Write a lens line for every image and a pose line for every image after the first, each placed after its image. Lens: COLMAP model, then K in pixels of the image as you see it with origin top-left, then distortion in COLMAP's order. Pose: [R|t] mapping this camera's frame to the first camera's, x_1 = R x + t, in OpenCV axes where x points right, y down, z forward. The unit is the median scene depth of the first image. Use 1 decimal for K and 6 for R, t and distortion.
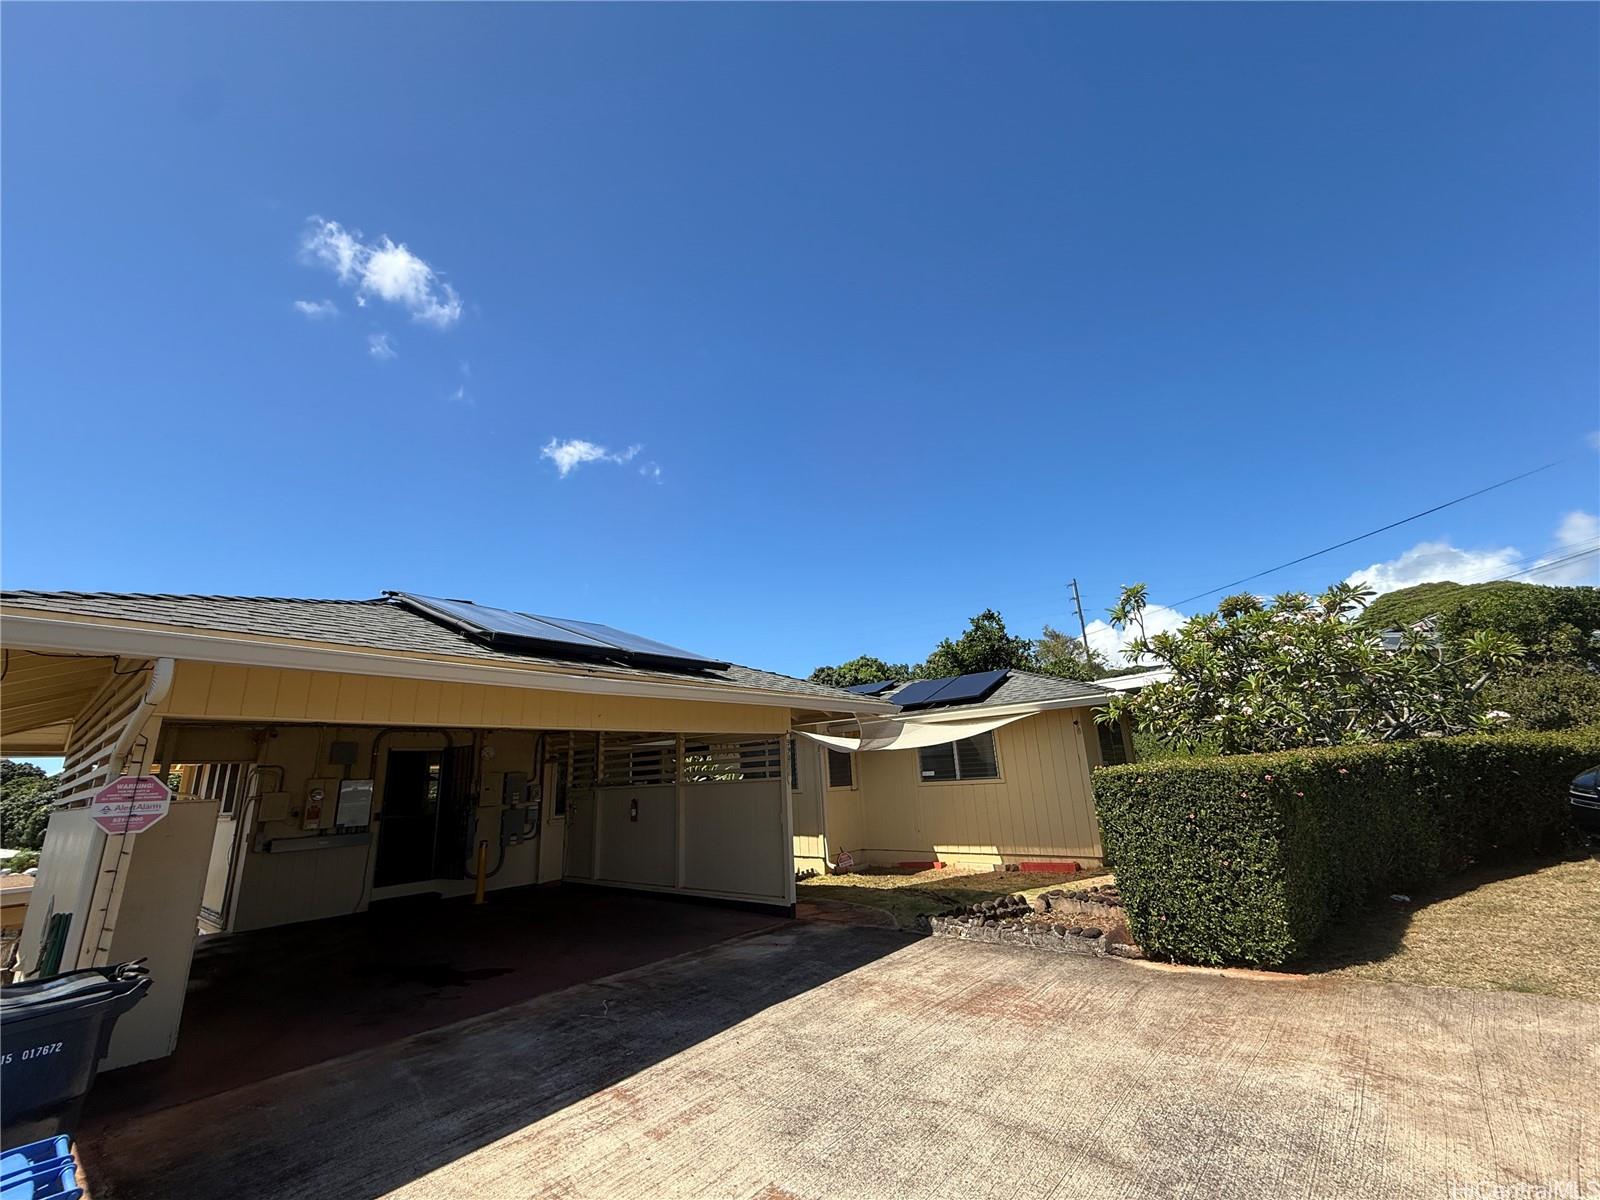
lens RADIAL K [[639.8, 0, 794.5], [0, 639.8, 594.1], [0, 0, 1]] dist [-0.008857, -0.000200]
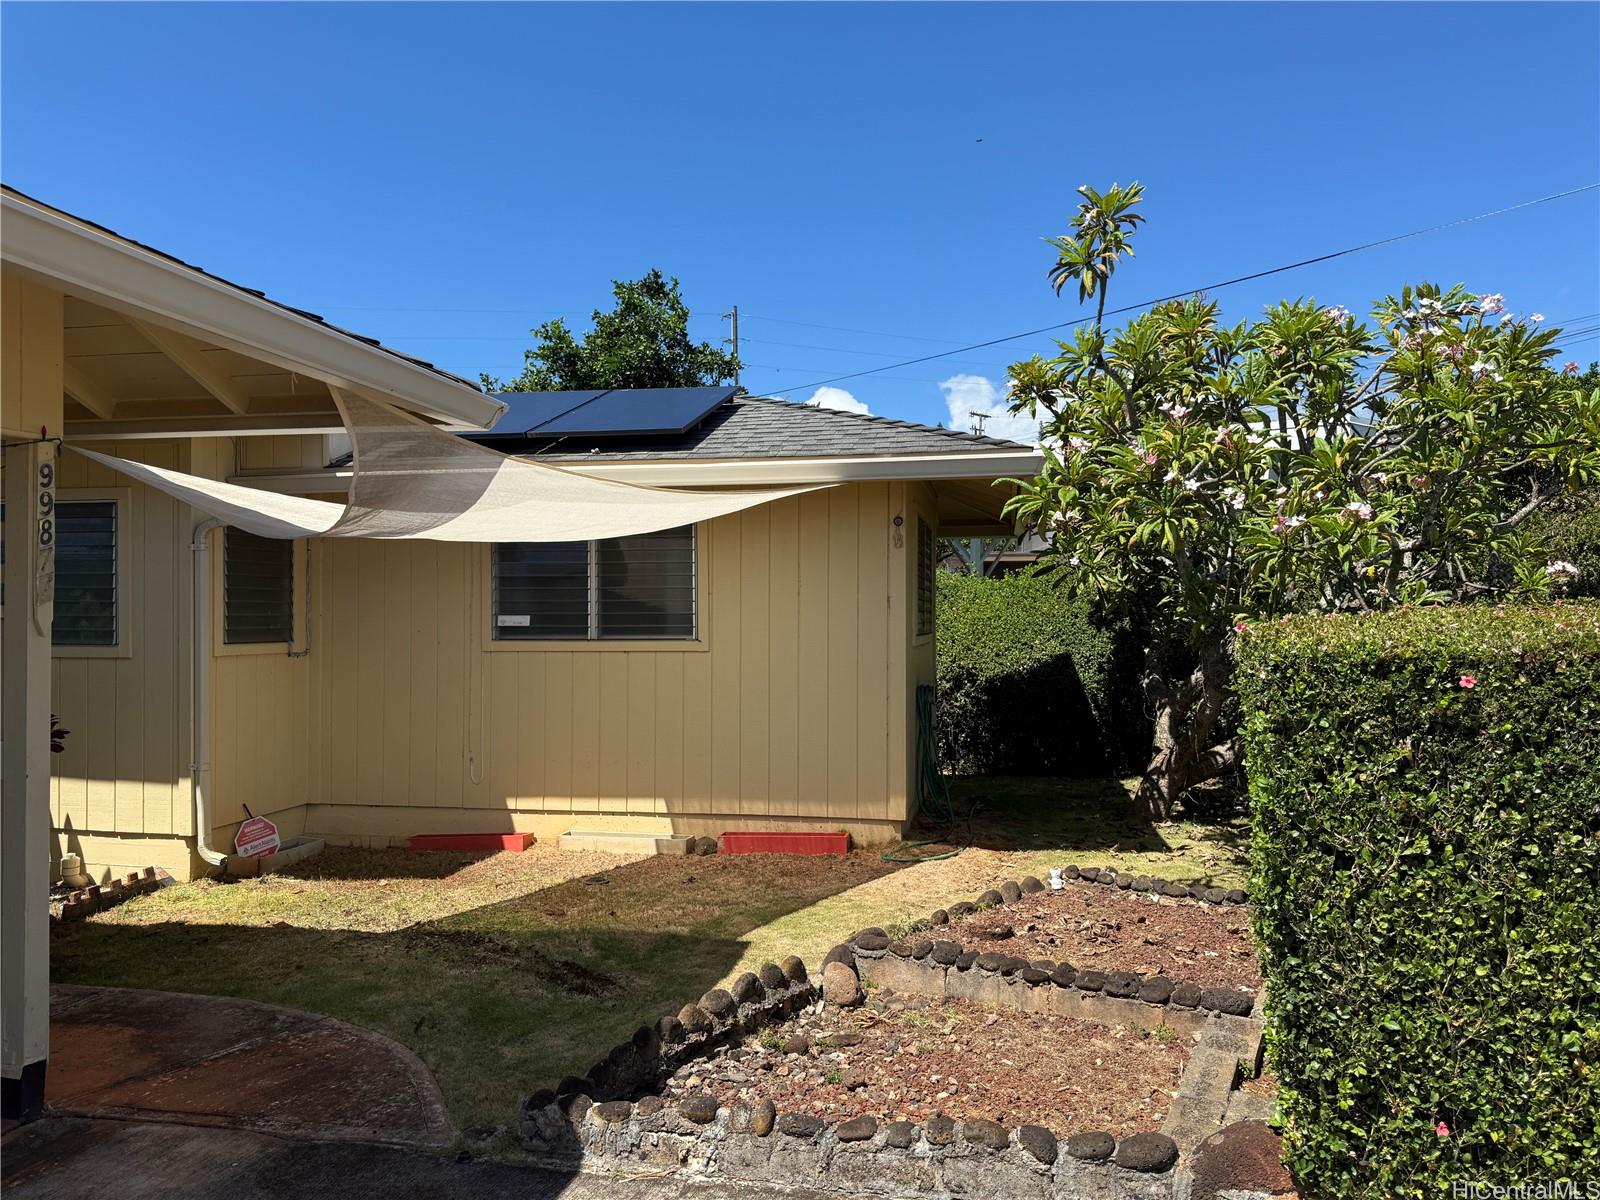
lens RADIAL K [[1123.2, 0, 804.1], [0, 1123.2, 600.2], [0, 0, 1]] dist [0.013100, -0.005964]
pose [[0.865557, 0.052879, 0.498011, 0.025039], [-0.176060, 0.963065, 0.203739, 0.111495], [-0.468844, -0.264028, 0.842897, 0.390091]]
